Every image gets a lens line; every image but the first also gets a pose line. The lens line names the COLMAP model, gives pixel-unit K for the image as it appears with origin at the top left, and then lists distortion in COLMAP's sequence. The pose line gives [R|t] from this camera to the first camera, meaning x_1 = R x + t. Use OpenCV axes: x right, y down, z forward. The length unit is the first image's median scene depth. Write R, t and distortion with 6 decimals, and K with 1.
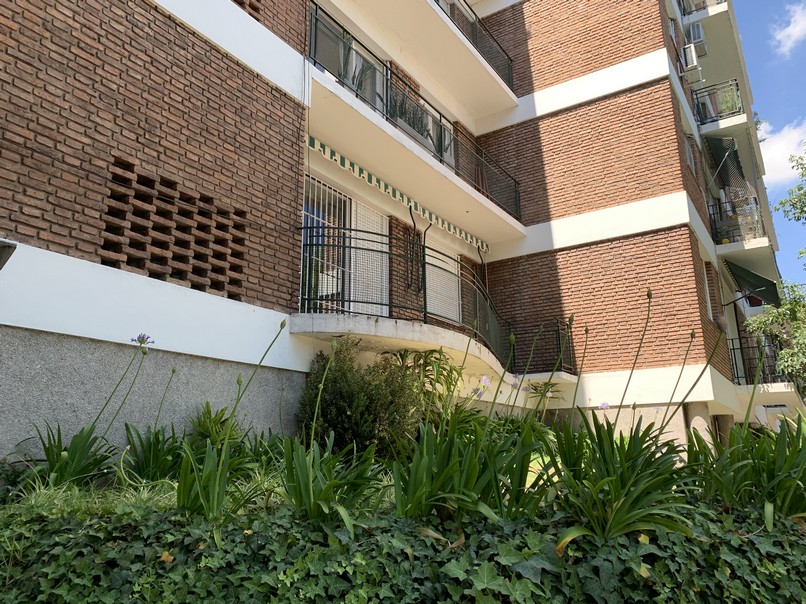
lens RADIAL K [[618.3, 0, 400.7], [0, 618.3, 301.1], [0, 0, 1]] dist [0.032761, -0.046168]
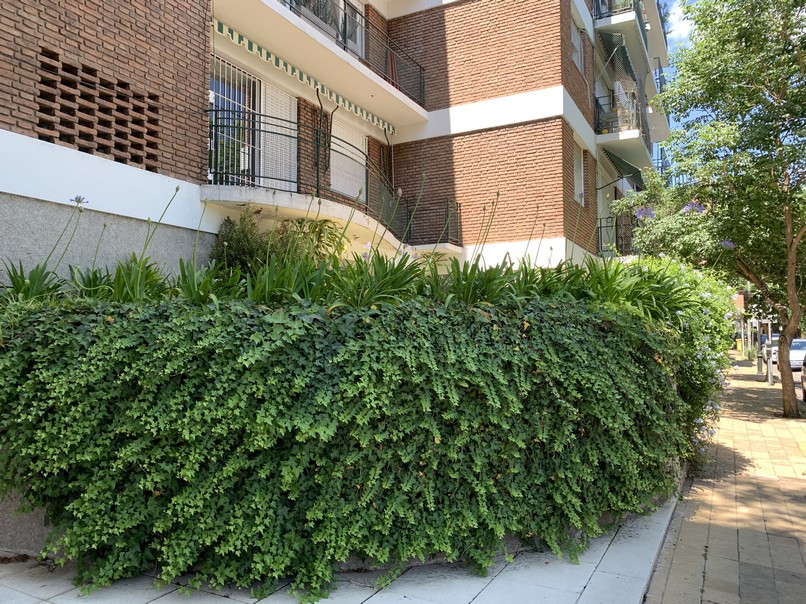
lens RADIAL K [[618.3, 0, 401.8], [0, 618.3, 303.4], [0, 0, 1]] dist [0.032761, -0.046168]
pose [[0.994749, 0.007533, 0.102069, 0.090286], [-0.027377, 0.980530, 0.194449, 0.000837], [-0.098617, -0.196223, 0.975588, -0.269139]]
